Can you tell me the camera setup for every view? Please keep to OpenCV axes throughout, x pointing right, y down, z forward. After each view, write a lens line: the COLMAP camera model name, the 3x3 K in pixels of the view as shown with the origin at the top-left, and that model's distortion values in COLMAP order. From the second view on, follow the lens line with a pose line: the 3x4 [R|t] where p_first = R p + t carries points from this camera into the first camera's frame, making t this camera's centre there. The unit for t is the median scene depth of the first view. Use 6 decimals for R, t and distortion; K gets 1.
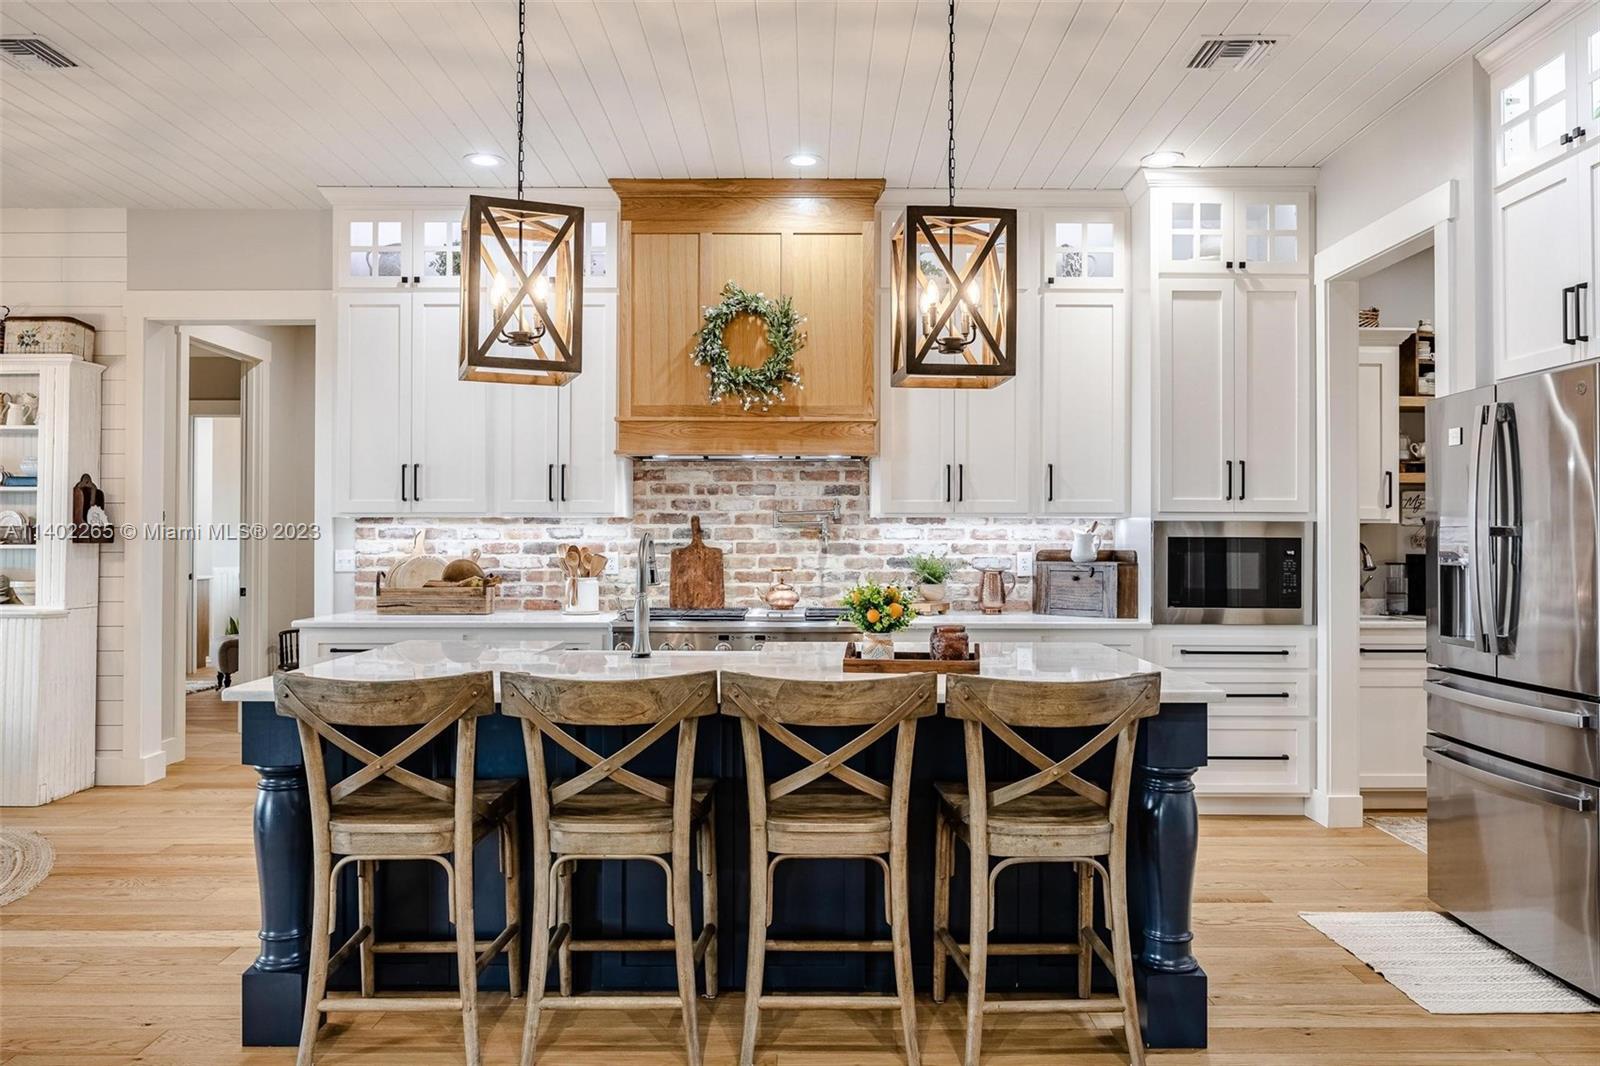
lens RADIAL K [[1158.9, 0, 810.6], [0, 1158.9, 529.0], [0, 0, 1]] dist [-0.010090, -0.000845]
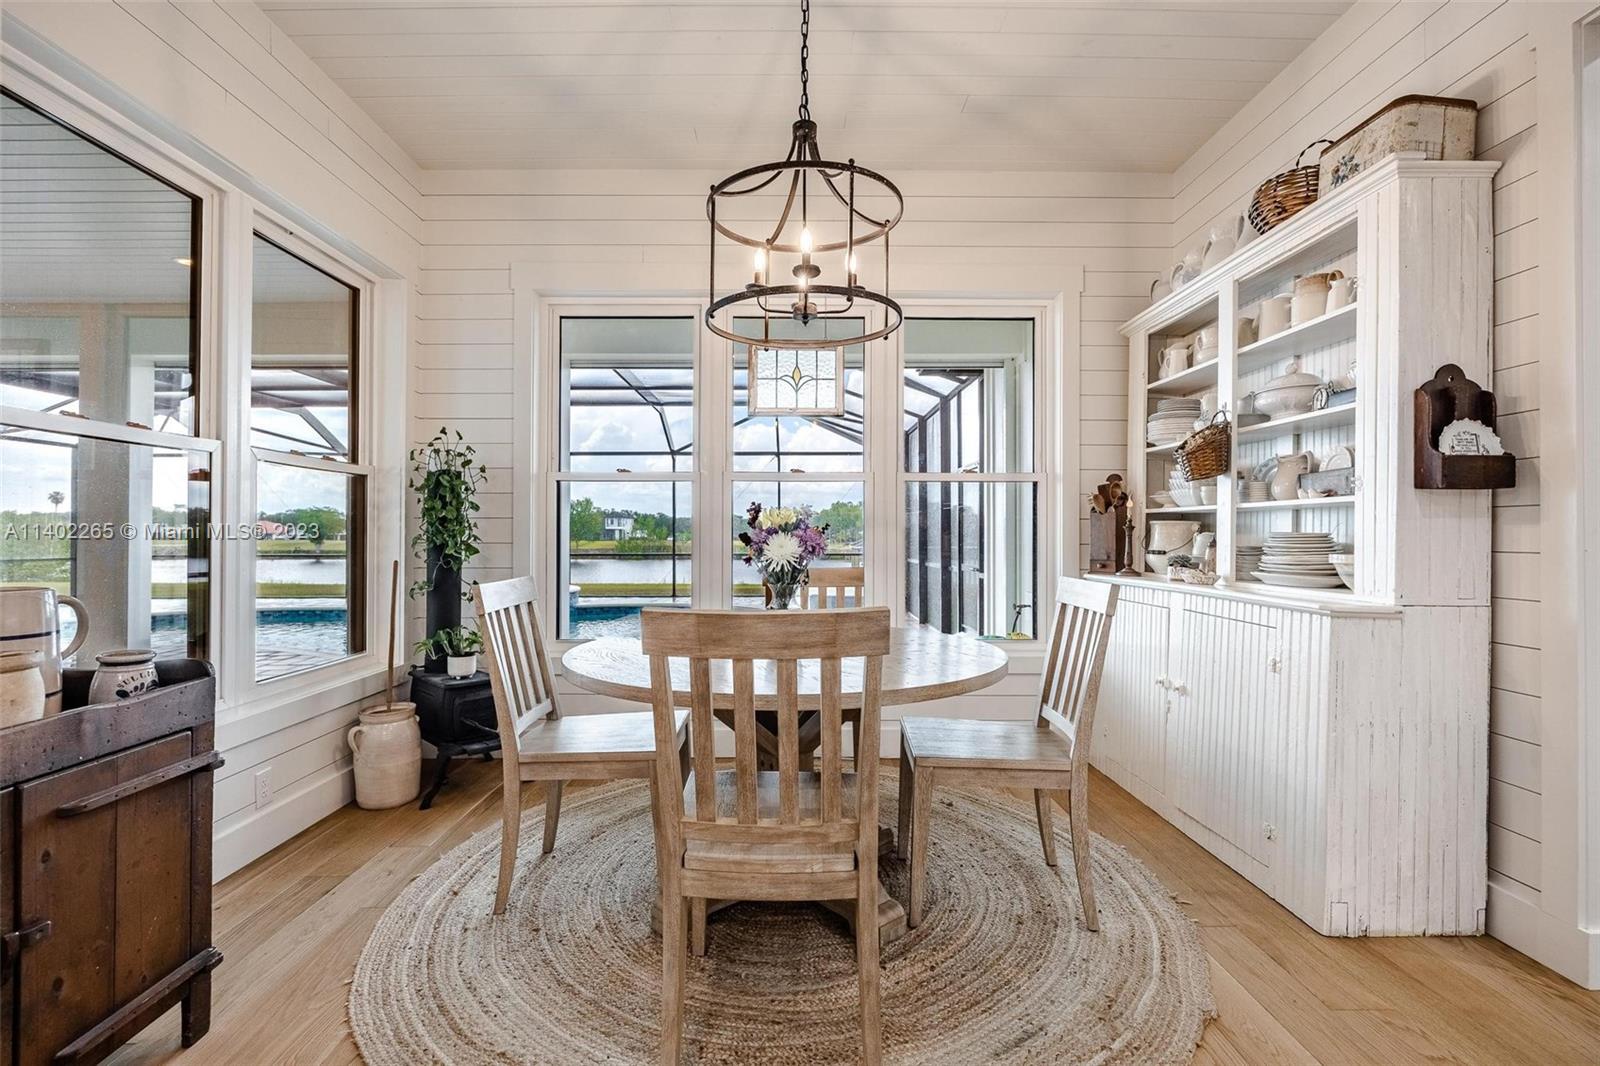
lens RADIAL K [[736.4, 0, 798.6], [0, 736.4, 531.2], [0, 0, 1]] dist [-0.001828, -0.000371]
pose [[0.001532, -0.008272, -0.999965, -0.283307], [0.009202, 0.999924, -0.008258, 0.033439], [0.999956, -0.009189, 0.001608, 0.706423]]
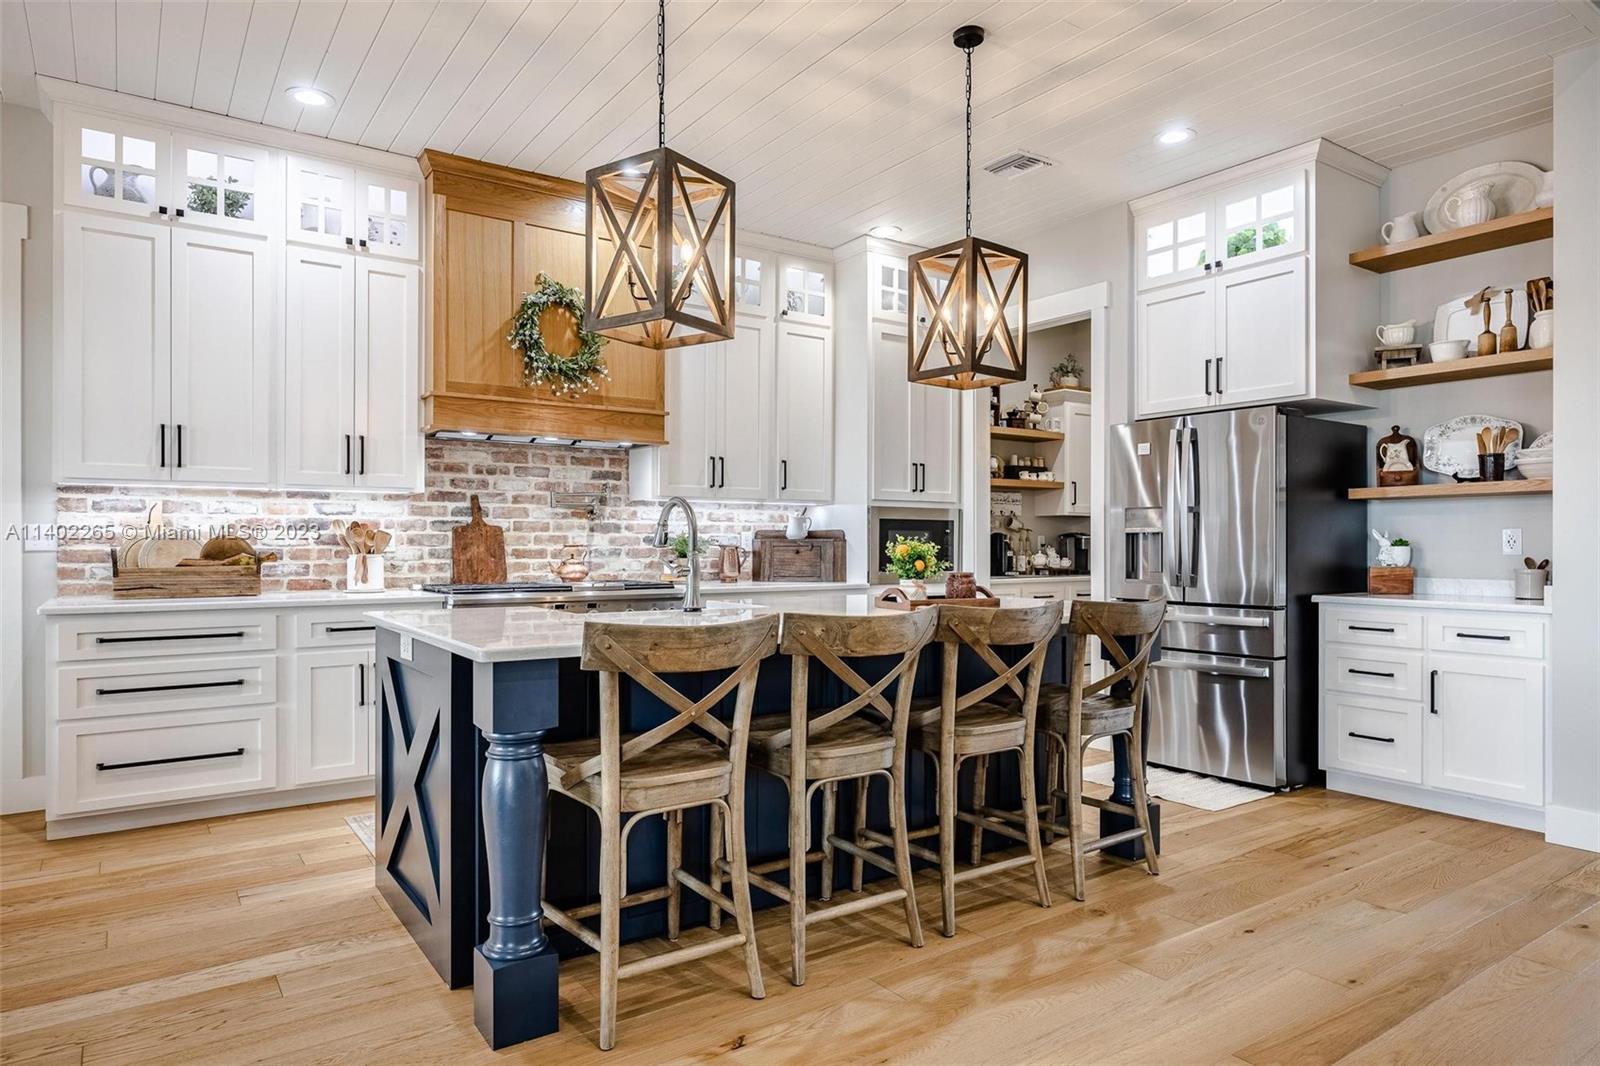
lens RADIAL K [[971.0, 0, 806.1], [0, 971.0, 545.7], [0, 0, 1]] dist [-0.007335, 0.003646]
pose [[0.820811, -0.001593, 0.571197, -0.368561], [-0.004240, 0.999952, 0.008881, 0.026442], [-0.571184, -0.009711, 0.820765, 0.129585]]
